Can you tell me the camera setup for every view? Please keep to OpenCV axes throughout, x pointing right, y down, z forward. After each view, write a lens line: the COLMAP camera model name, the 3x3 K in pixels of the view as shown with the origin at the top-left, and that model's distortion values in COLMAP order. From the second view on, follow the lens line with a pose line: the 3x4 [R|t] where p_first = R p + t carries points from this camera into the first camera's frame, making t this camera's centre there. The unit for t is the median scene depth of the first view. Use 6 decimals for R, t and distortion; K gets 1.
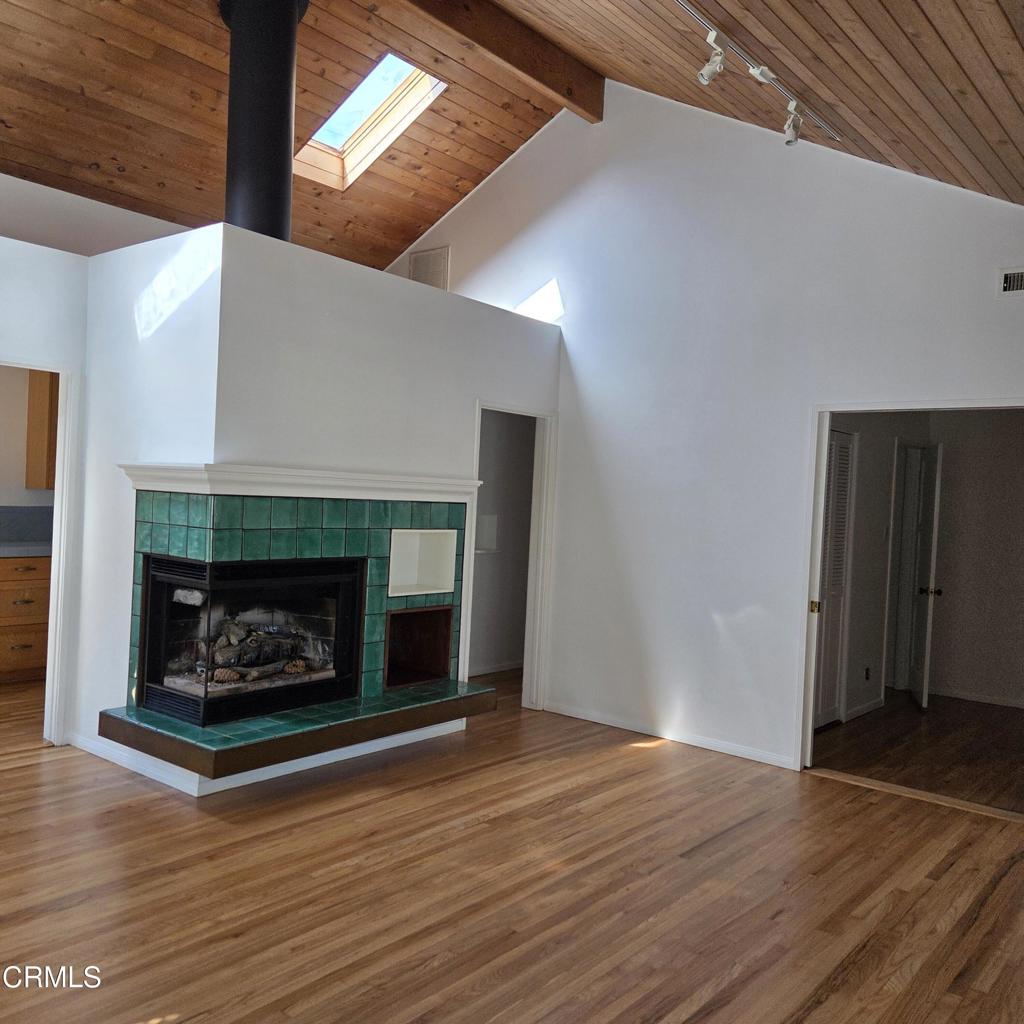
lens RADIAL K [[908.1, 0, 507.8], [0, 908.1, 508.6], [0, 0, 1]] dist [0.069200, -0.061935]
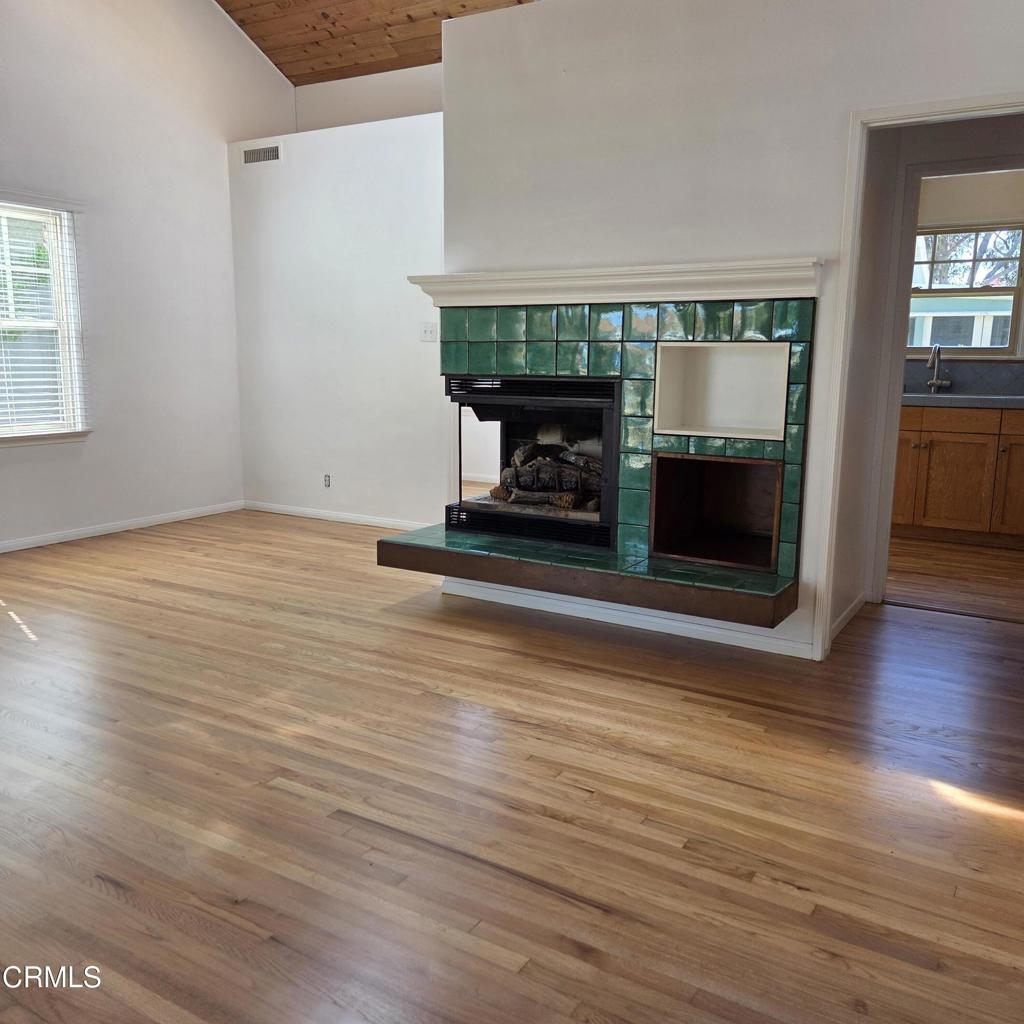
lens RADIAL K [[908.1, 0, 512.3], [0, 908.1, 513.3], [0, 0, 1]] dist [0.069200, -0.061935]
pose [[0.146097, 0.124012, -0.981467, 0.775085], [-0.020332, 0.992279, 0.122352, 0.094798], [0.989061, 0.002080, 0.147490, 0.998382]]
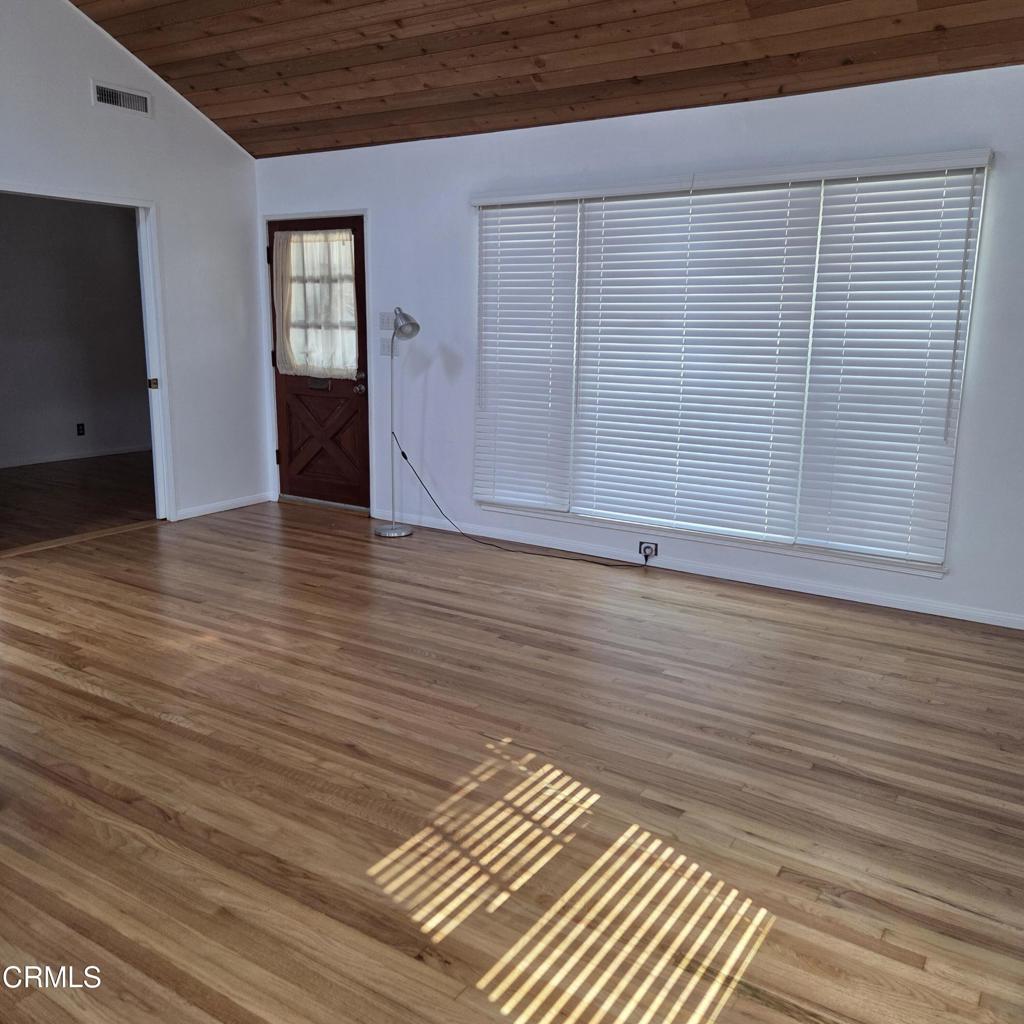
lens RADIAL K [[908.1, 0, 507.6], [0, 908.1, 510.6], [0, 0, 1]] dist [0.069200, -0.061935]
pose [[-0.107170, -0.249411, 0.962449, -0.919231], [0.003903, 0.967911, 0.251261, -0.025336], [-0.994233, 0.030684, -0.102758, 0.705941]]
